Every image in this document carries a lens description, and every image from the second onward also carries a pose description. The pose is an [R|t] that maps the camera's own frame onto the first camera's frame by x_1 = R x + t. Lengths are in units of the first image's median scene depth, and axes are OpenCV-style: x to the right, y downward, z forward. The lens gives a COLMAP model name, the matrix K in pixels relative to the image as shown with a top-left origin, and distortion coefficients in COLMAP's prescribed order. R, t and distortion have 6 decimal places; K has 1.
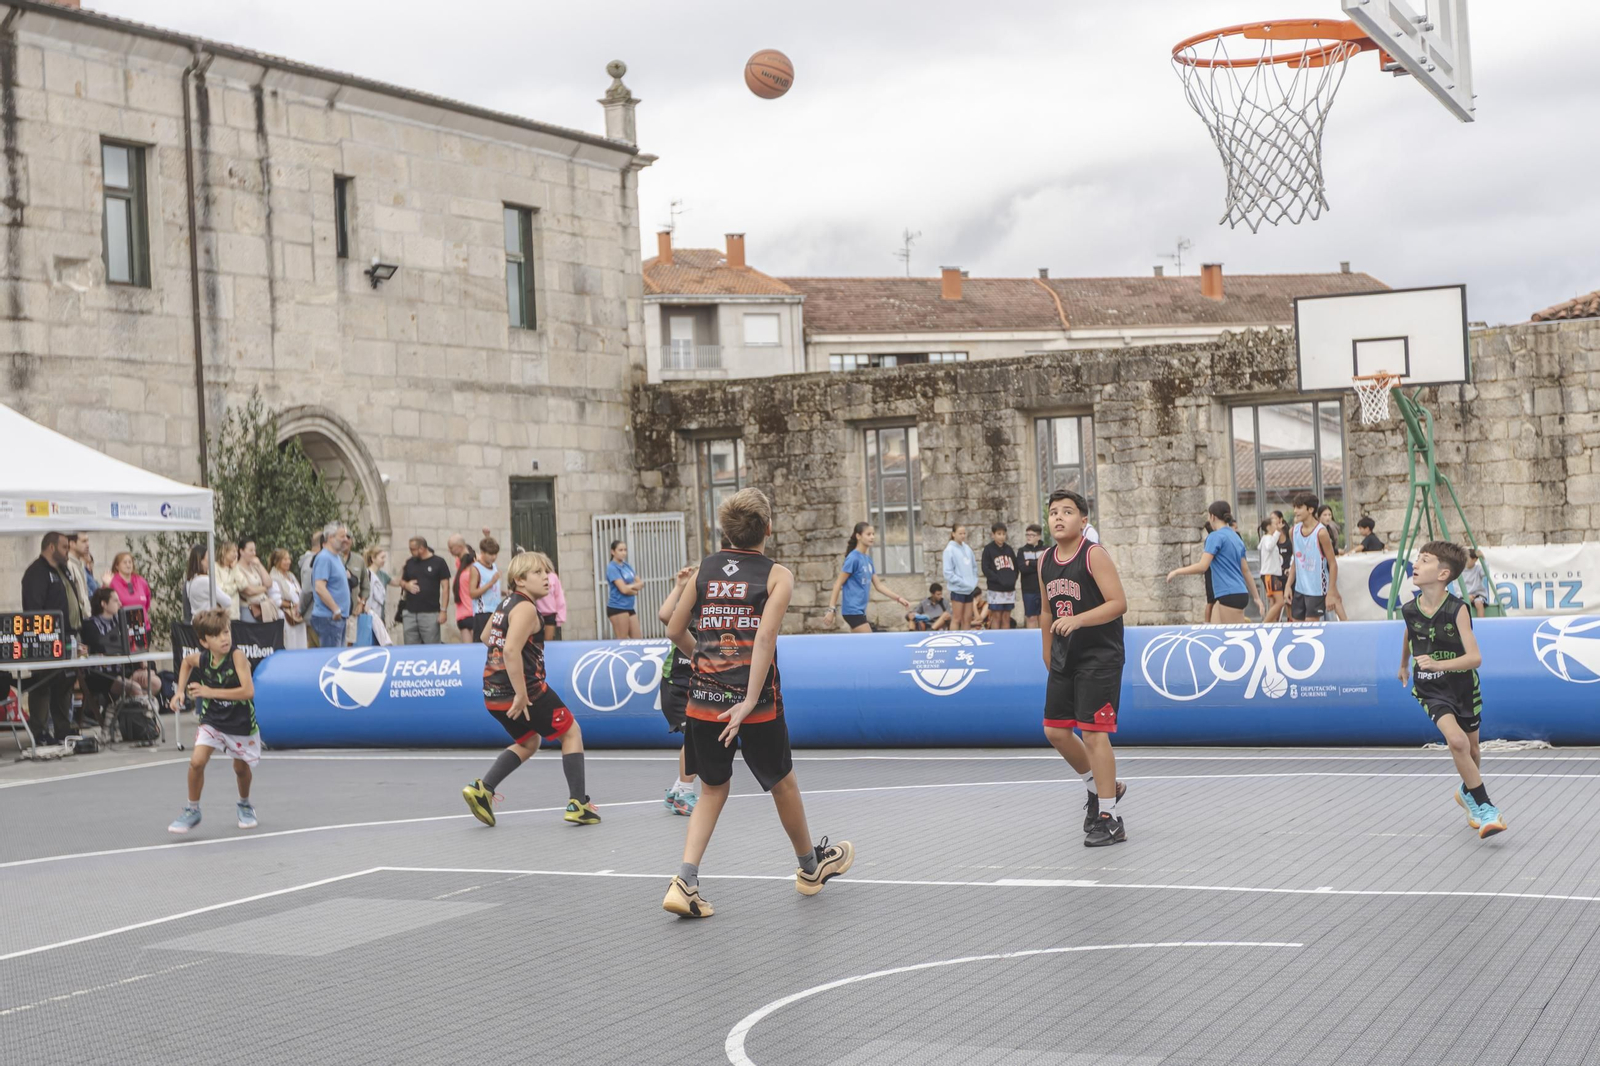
lens RADIAL K [[2309.0, 0, 800.0], [0, 2309.0, 533.0], [0, 0, 1]] dist [-0.017676, 0.036344]
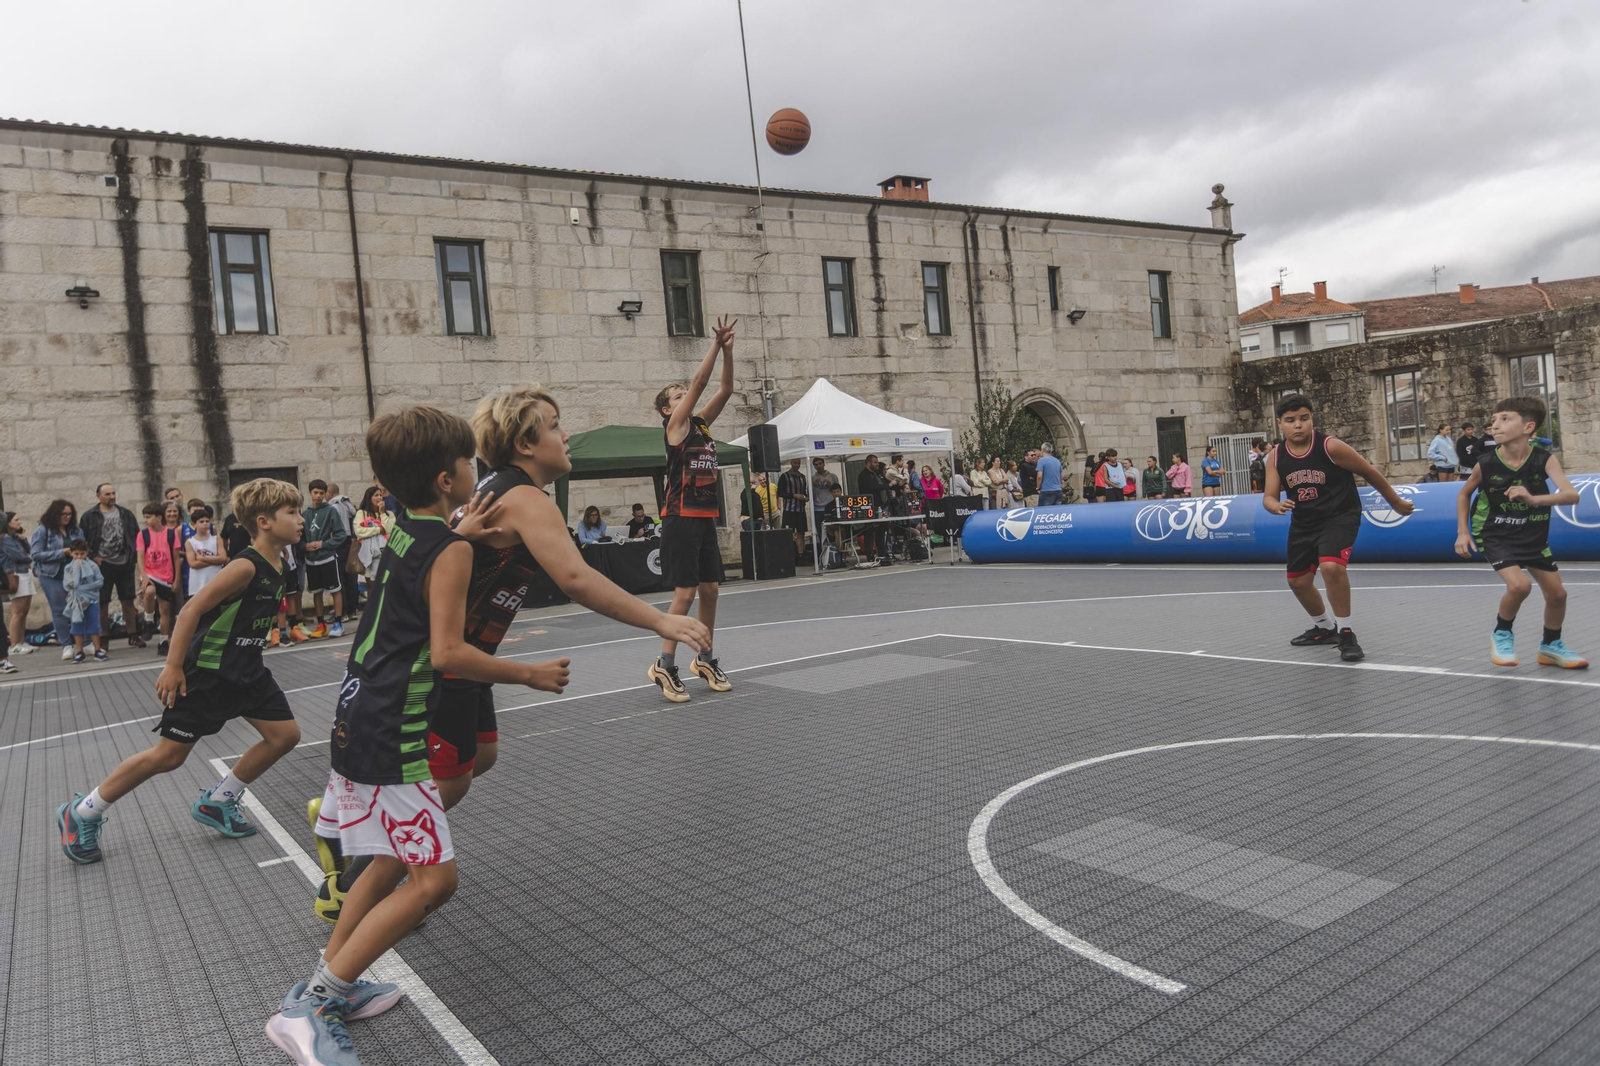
lens RADIAL K [[1058.3, 0, 708.9], [0, 1058.3, 522.0], [0, 0, 1]] dist [0.001119, -0.002122]
pose [[0.843906, -0.020849, -0.536086, 0.026147], [0.049327, 0.998027, 0.038835, 0.008285], [0.534219, -0.059216, 0.843270, 0.083721]]
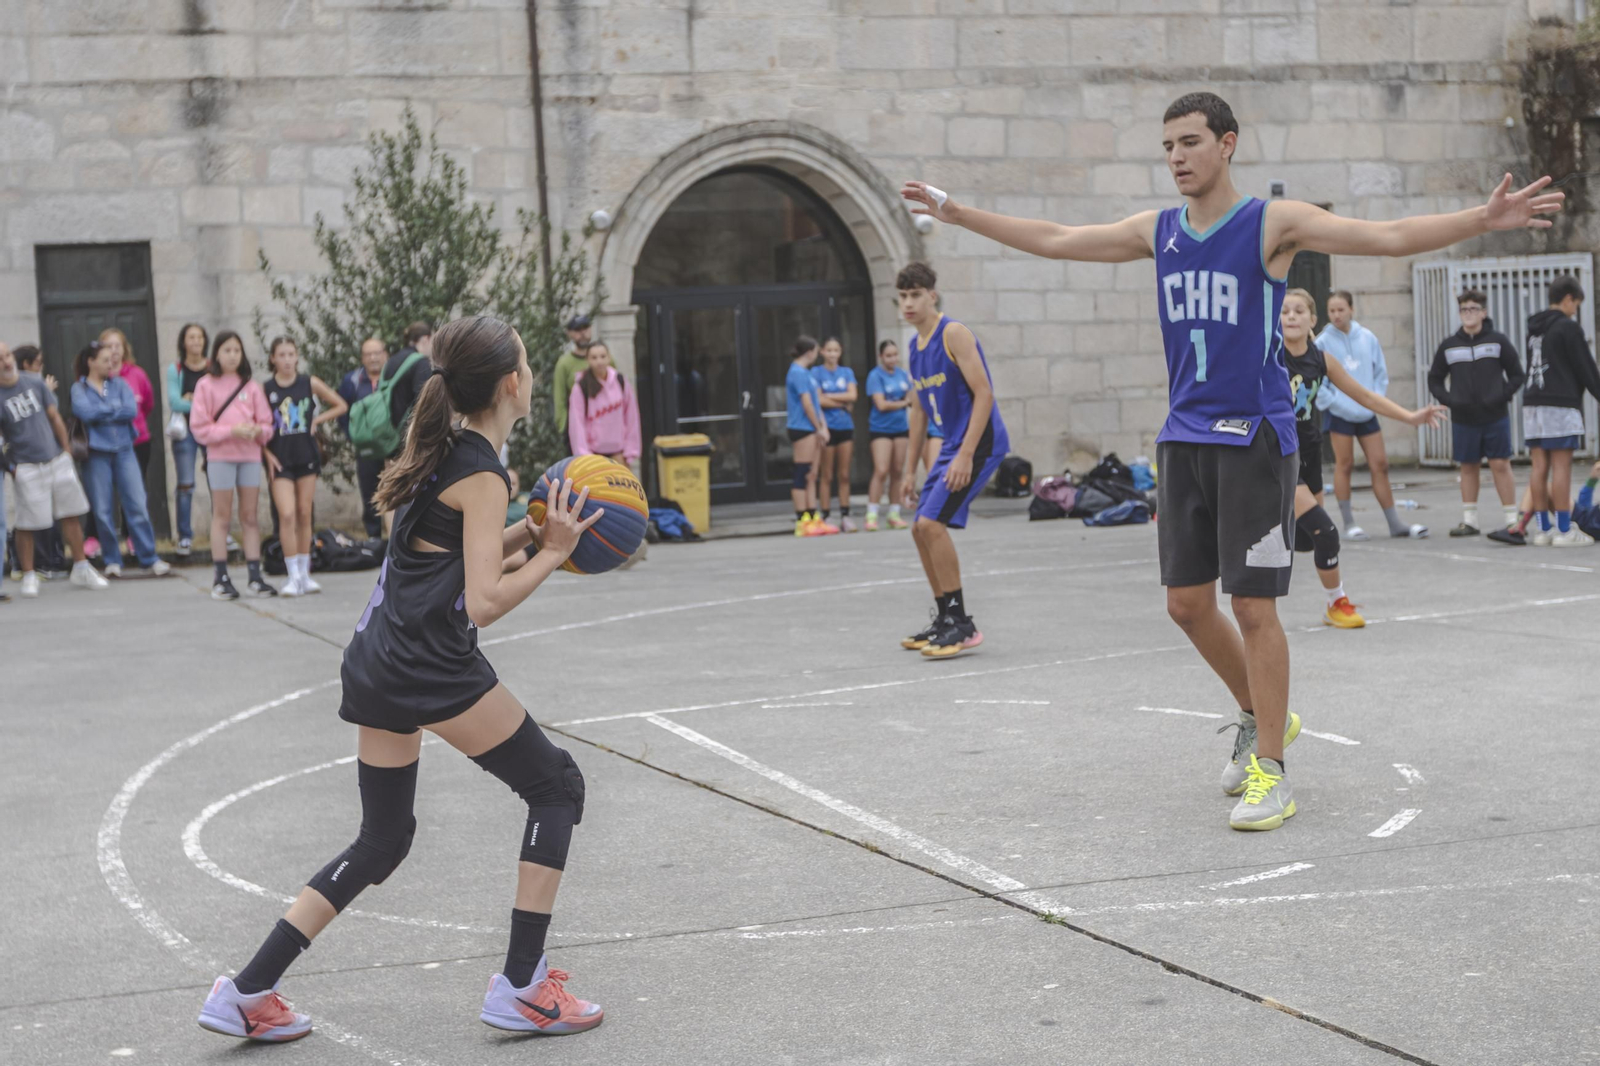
lens RADIAL K [[2299.7, 0, 762.2], [0, 2299.7, 531.0], [0, 0, 1]] dist [-0.016203, 0.094788]
pose [[0.705083, 0.059140, -0.706654, 0.259808], [0.019115, 0.994569, 0.102307, -0.002547], [0.708867, -0.085643, 0.700123, 0.451388]]
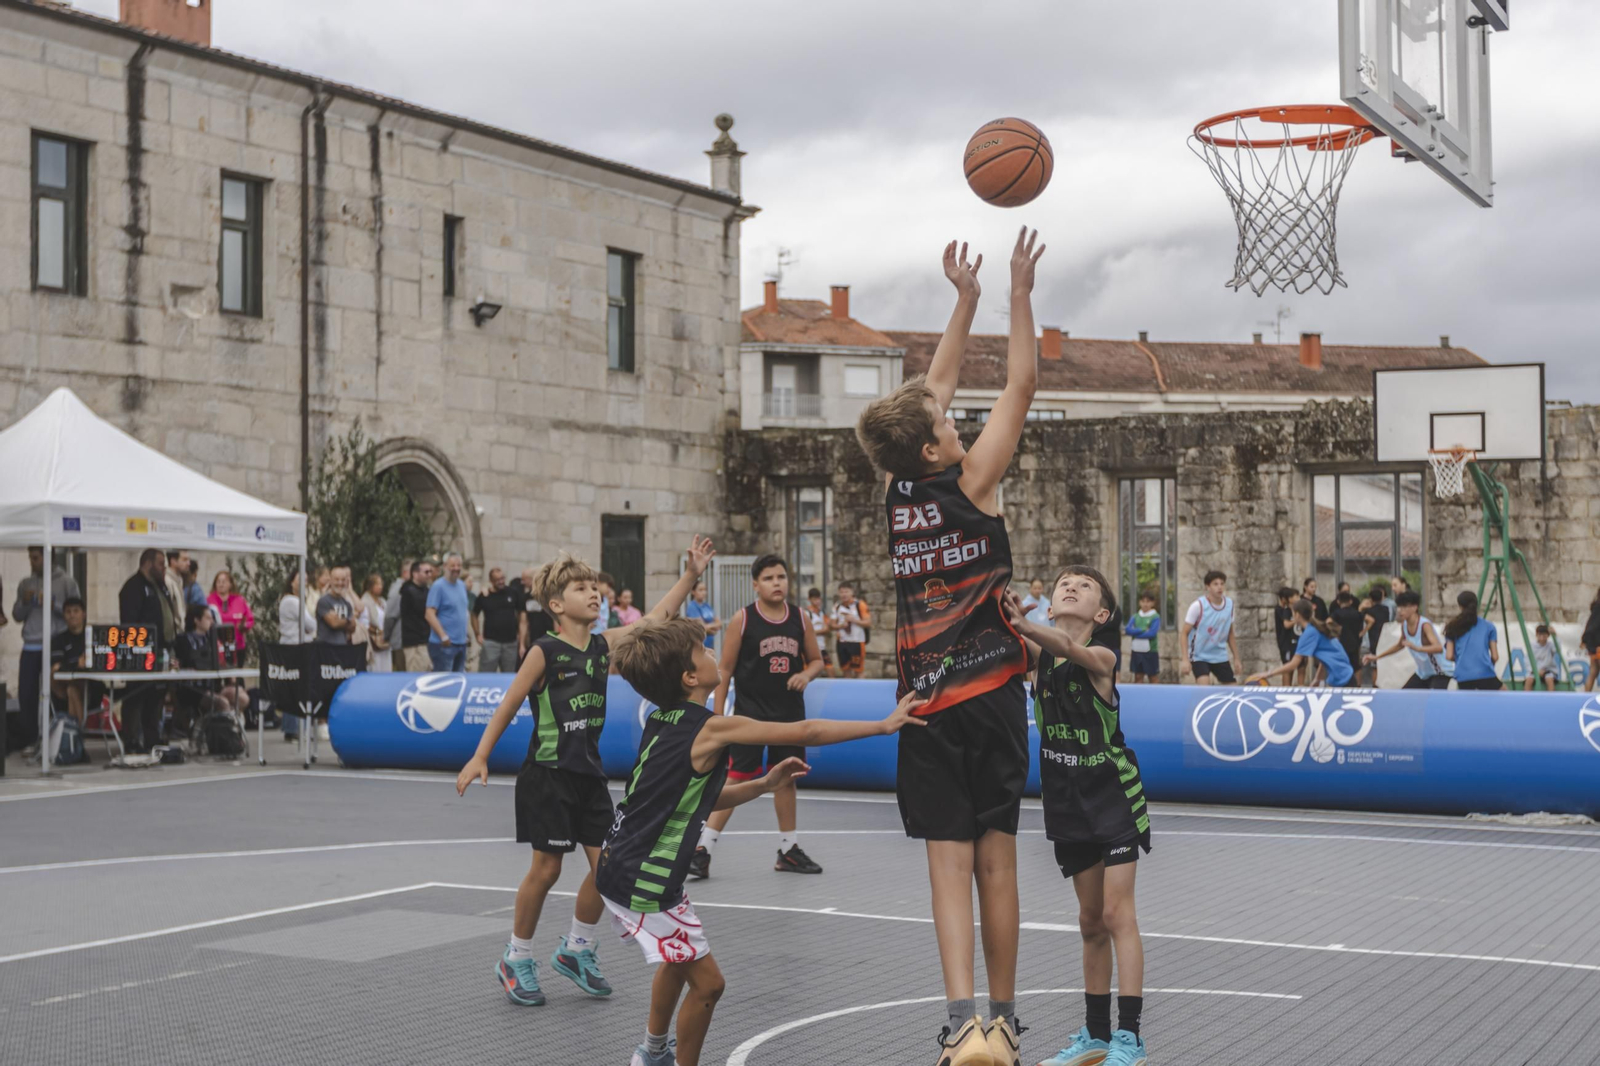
lens RADIAL K [[2275.4, 0, 800.0], [0, 2275.4, 533.0], [0, 0, 1]] dist [-0.007243, -0.017235]
pose [[0.998197, 0.041731, -0.043152, 0.006224], [-0.042621, 0.998893, -0.019908, 0.000244], [0.042274, 0.021712, 0.998870, -0.005870]]
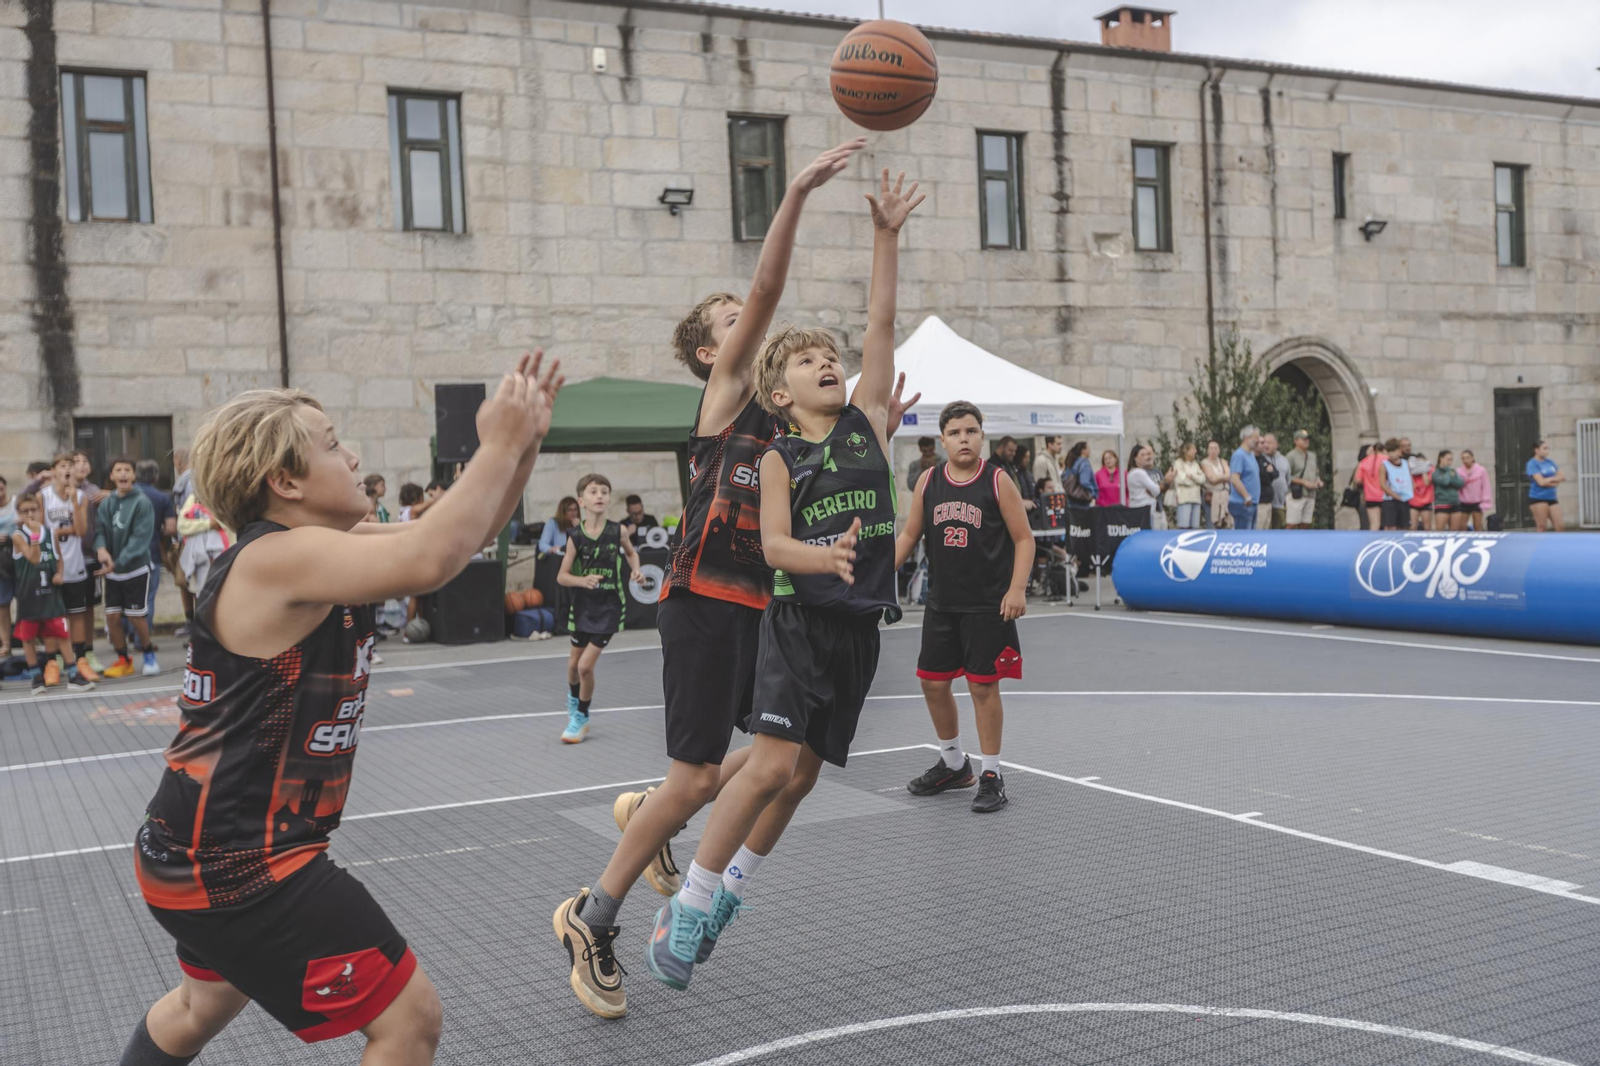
lens RADIAL K [[1540.2, 0, 766.0], [0, 1540.2, 530.4], [0, 0, 1]] dist [-0.008071, 0.003688]
pose [[0.801362, 0.031112, -0.597370, 0.055793], [0.005143, 0.998251, 0.058891, 0.000688], [0.598157, -0.050266, 0.799801, 0.115606]]
